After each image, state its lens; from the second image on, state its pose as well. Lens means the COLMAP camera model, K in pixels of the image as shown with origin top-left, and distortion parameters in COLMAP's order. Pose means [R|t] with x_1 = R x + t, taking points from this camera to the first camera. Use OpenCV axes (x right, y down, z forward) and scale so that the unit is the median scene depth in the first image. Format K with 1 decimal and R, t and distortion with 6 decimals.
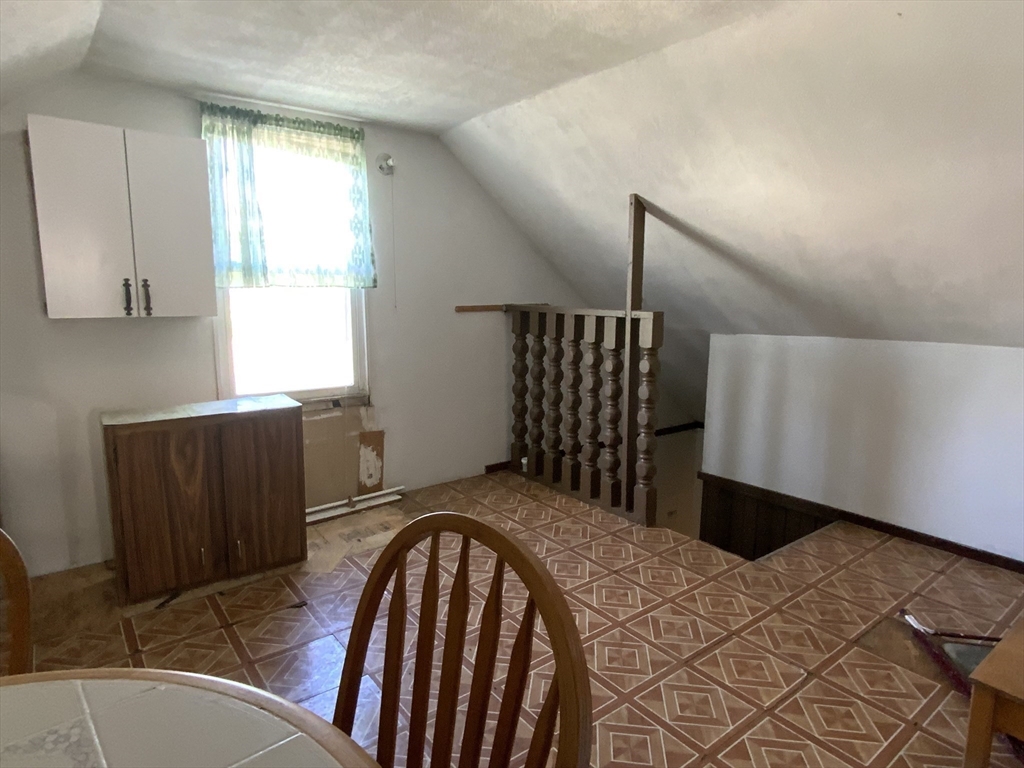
lens RADIAL K [[598.1, 0, 511.4], [0, 598.1, 383.0], [0, 0, 1]] dist [0.005251, -0.004297]
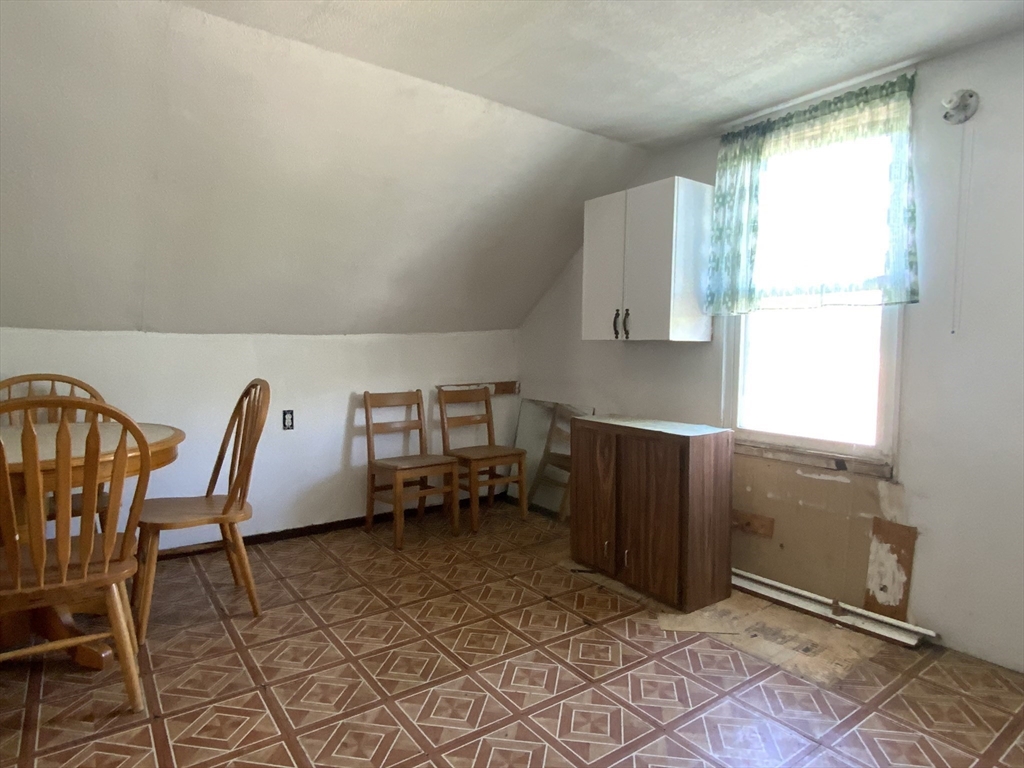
lens RADIAL K [[598.1, 0, 511.4], [0, 598.1, 385.9], [0, 0, 1]] dist [0.005251, -0.004297]
pose [[-0.038912, 0.053173, -0.997827, 0.458519], [-0.163080, 0.984857, 0.058841, -0.039079], [0.985845, 0.165015, -0.029652, 0.617540]]
